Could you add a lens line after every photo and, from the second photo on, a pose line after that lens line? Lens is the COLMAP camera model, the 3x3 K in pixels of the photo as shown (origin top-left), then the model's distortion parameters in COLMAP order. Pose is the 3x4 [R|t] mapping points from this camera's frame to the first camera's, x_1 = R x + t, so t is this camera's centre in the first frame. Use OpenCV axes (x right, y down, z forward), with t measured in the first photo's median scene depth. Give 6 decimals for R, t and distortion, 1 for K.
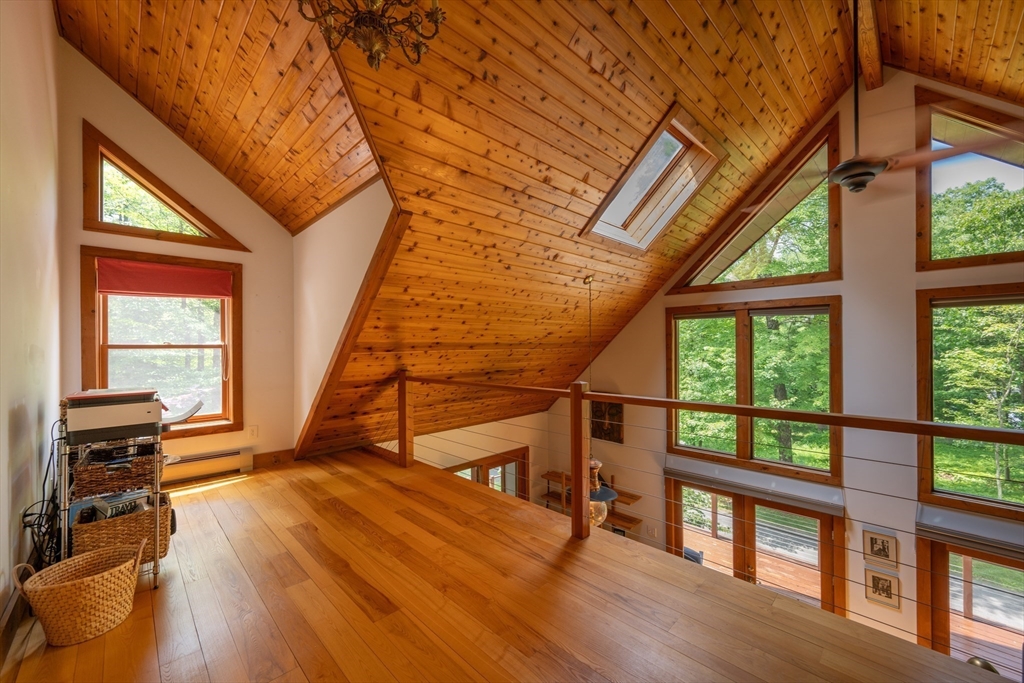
lens RADIAL K [[401.7, 0, 512.1], [0, 401.7, 345.5], [0, 0, 1]] dist [-0.007560, 0.001030]
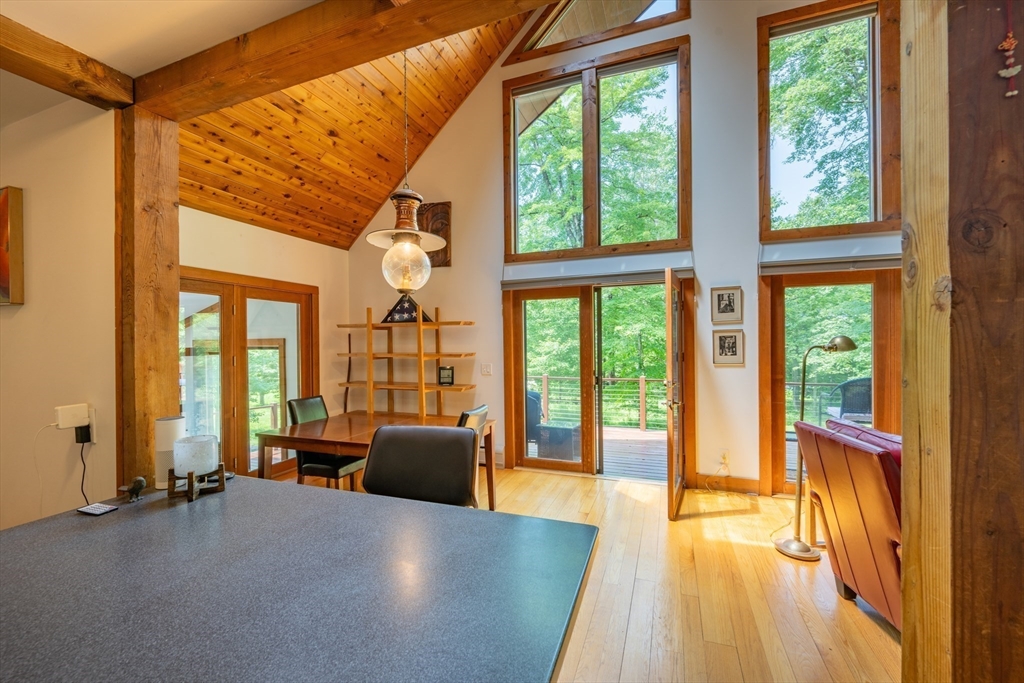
lens RADIAL K [[401.7, 0, 518.1], [0, 401.7, 343.9], [0, 0, 1]] dist [-0.007560, 0.001030]
pose [[0.907296, 0.000038, 0.420493, 0.101132], [-0.000641, 0.999999, 0.001293, 0.577228], [-0.420493, -0.001442, 0.907295, 0.354444]]
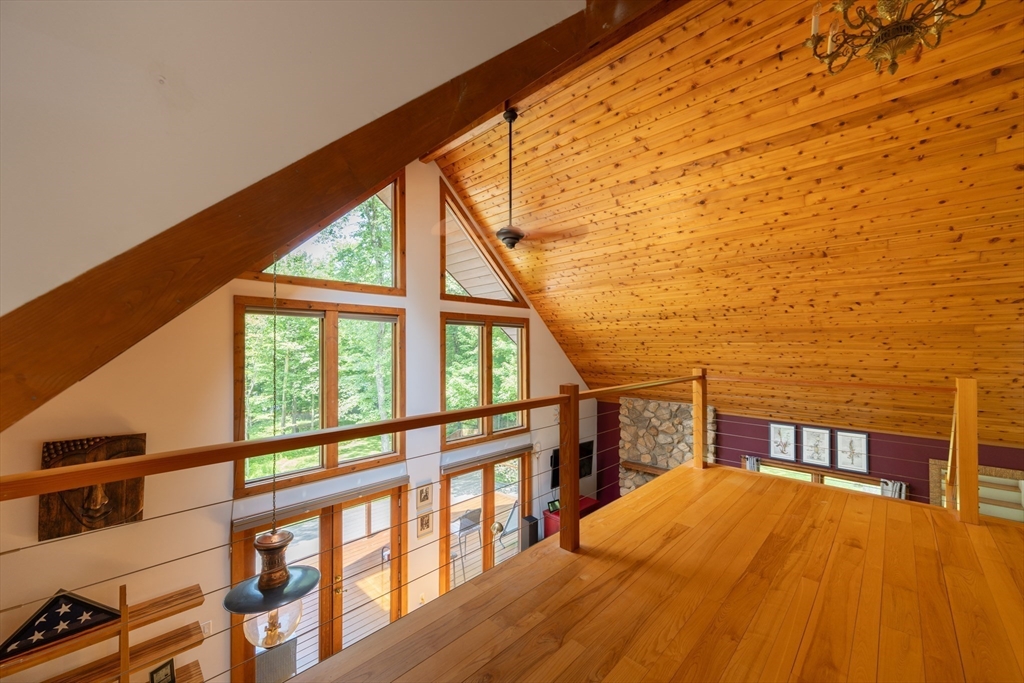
lens RADIAL K [[401.7, 0, 515.2], [0, 401.7, 343.1], [0, 0, 1]] dist [-0.007560, 0.001030]
pose [[-0.035092, 0.013525, 0.999293, -0.466409], [0.001880, 0.999908, -0.013468, 0.000887], [-0.999382, 0.001406, -0.035115, 0.706458]]
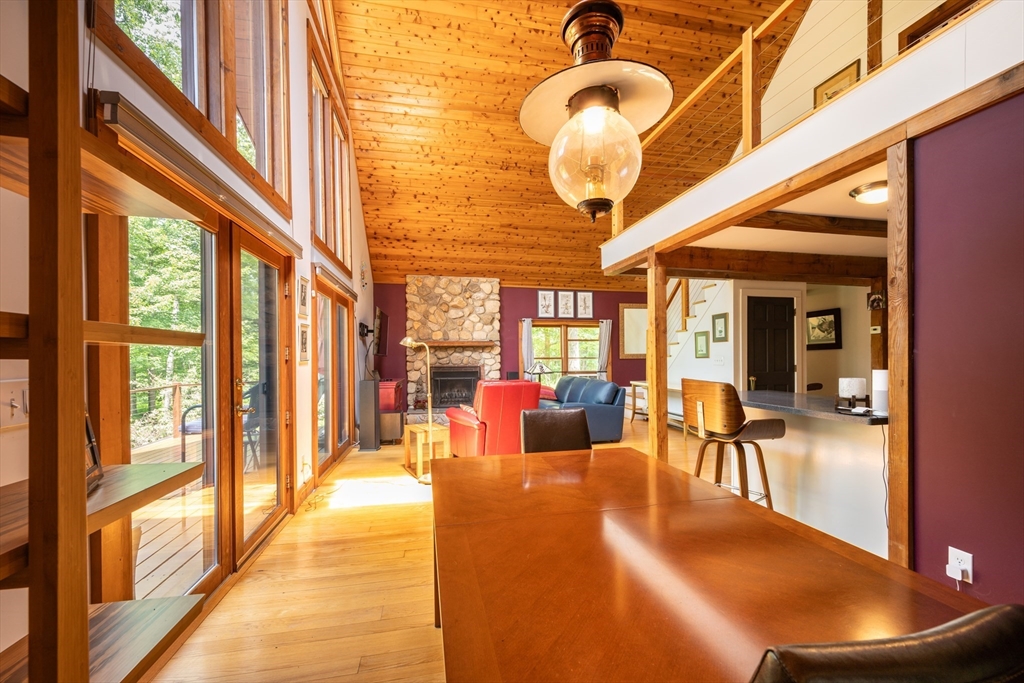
lens RADIAL K [[401.7, 0, 519.4], [0, 401.7, 358.0], [0, 0, 1]] dist [-0.007560, 0.001030]
pose [[-0.848504, 0.008693, 0.529117, 0.083423], [0.012872, 0.999908, 0.004214, 0.616783], [-0.529032, 0.010387, -0.848538, 1.409206]]
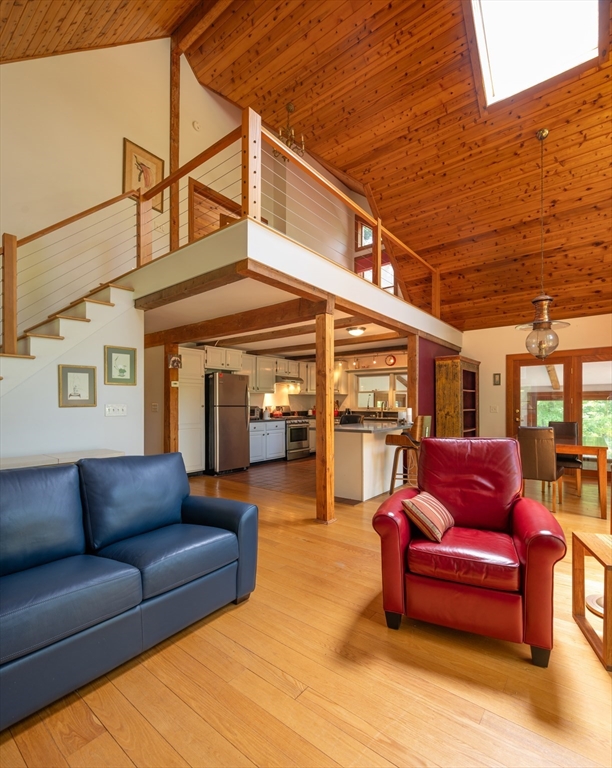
lens RADIAL K [[363.6, 0, 311.5], [0, 363.6, 404.8], [0, 0, 1]] dist [-0.002679, -0.000772]
pose [[0.132751, 0.012186, -0.991074, 1.196119], [0.001134, 0.999922, 0.012447, 0.616608], [0.991149, -0.002776, 0.132727, 0.254327]]
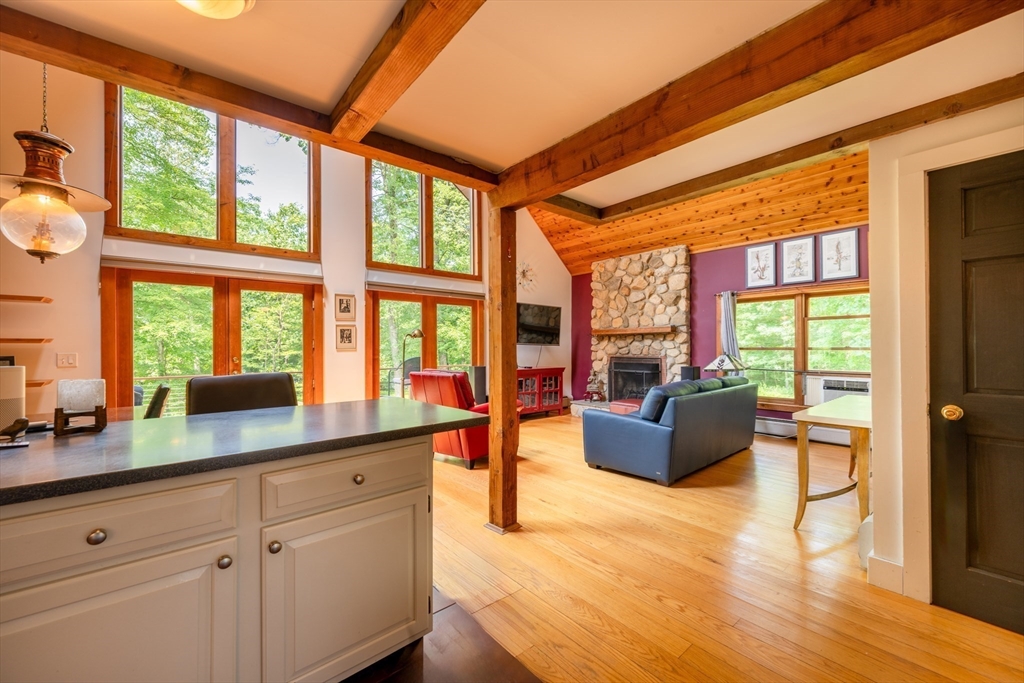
lens RADIAL K [[401.7, 0, 517.1], [0, 401.7, 343.0], [0, 0, 1]] dist [-0.007560, 0.001030]
pose [[0.059958, 0.018082, 0.998037, -0.323915], [0.004923, 0.999818, -0.018410, 0.629934], [-0.998189, 0.006017, 0.059858, 0.354276]]
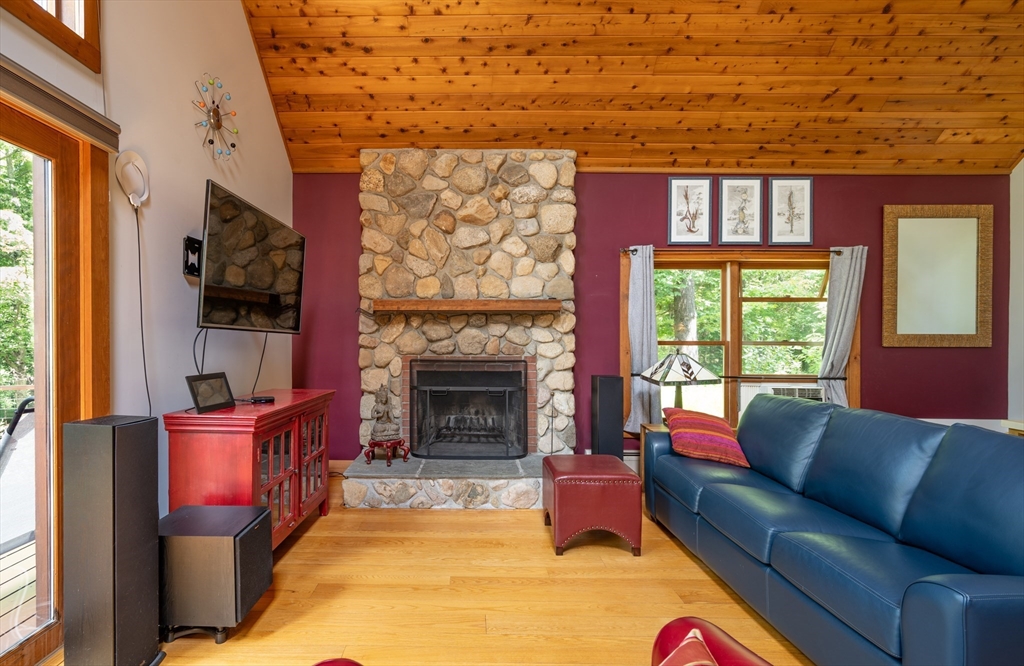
lens RADIAL K [[486.1, 0, 460.9], [0, 486.1, 340.9], [0, 0, 1]] dist [-0.000528, 0.000393]
pose [[-0.705945, -0.000890, 0.708266, 0.653203], [0.001649, 0.999994, 0.002900, 0.620185], [-0.708264, 0.003215, -0.705940, 0.671885]]
